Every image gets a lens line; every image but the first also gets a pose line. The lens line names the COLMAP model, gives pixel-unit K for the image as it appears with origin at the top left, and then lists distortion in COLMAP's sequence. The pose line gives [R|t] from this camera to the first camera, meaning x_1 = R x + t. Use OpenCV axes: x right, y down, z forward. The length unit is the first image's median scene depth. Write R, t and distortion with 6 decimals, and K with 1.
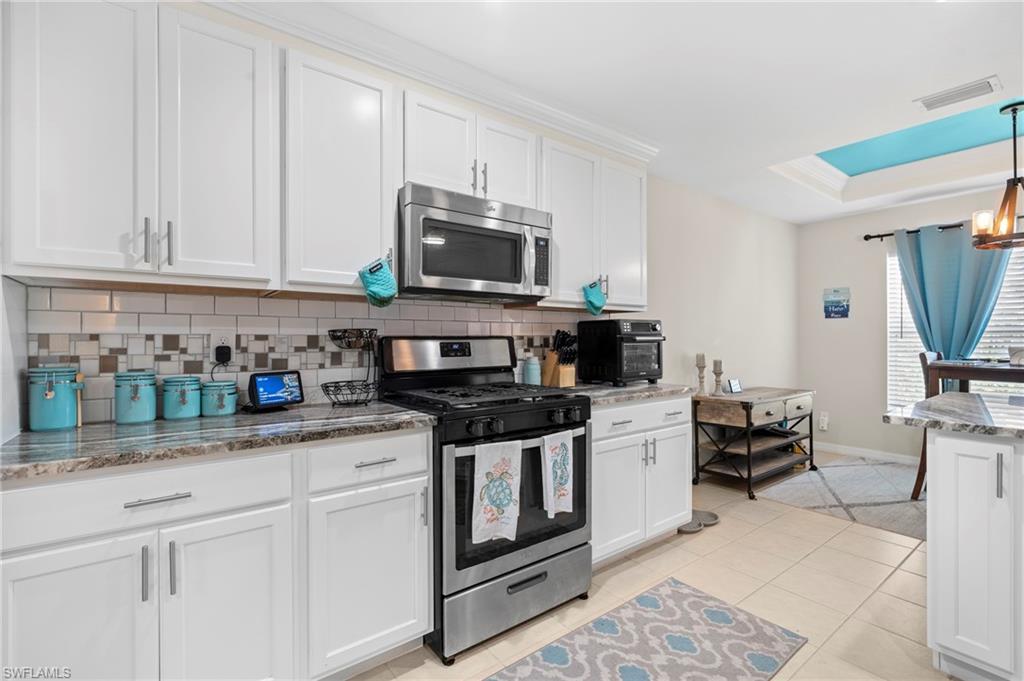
lens RADIAL K [[471.4, 0, 515.8], [0, 471.4, 339.3], [0, 0, 1]] dist [-0.005325, 0.002381]
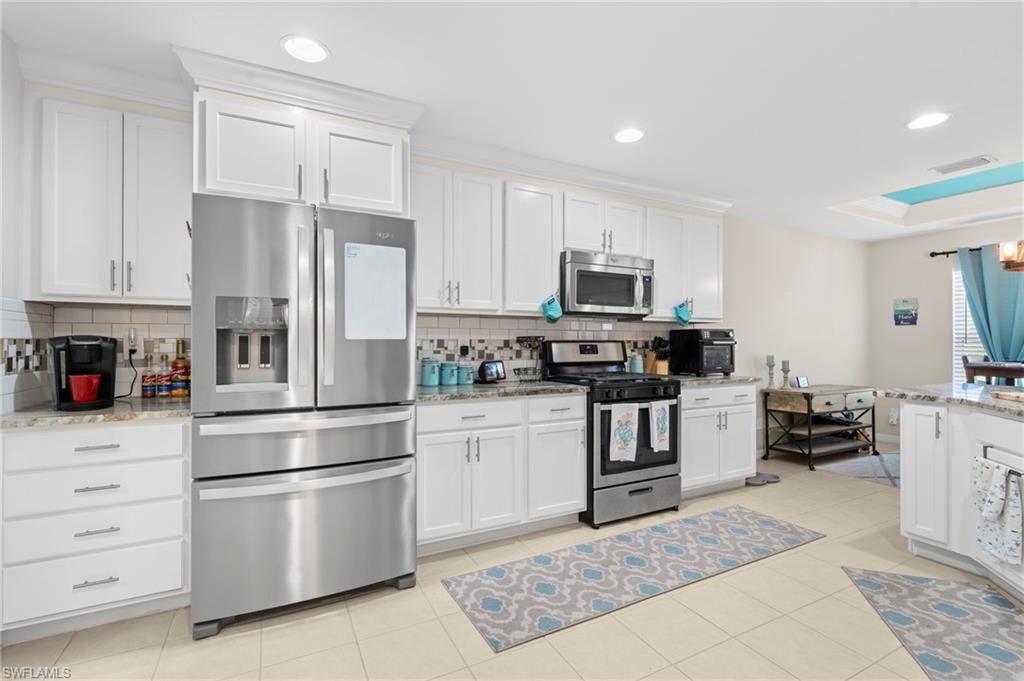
lens RADIAL K [[471.4, 0, 507.4], [0, 471.4, 341.2], [0, 0, 1]] dist [-0.005325, 0.002381]
pose [[0.984022, 0.004403, -0.177991, -0.124019], [-0.004770, 0.999987, -0.001632, -0.000984], [0.177981, 0.002455, 0.984031, -0.610536]]
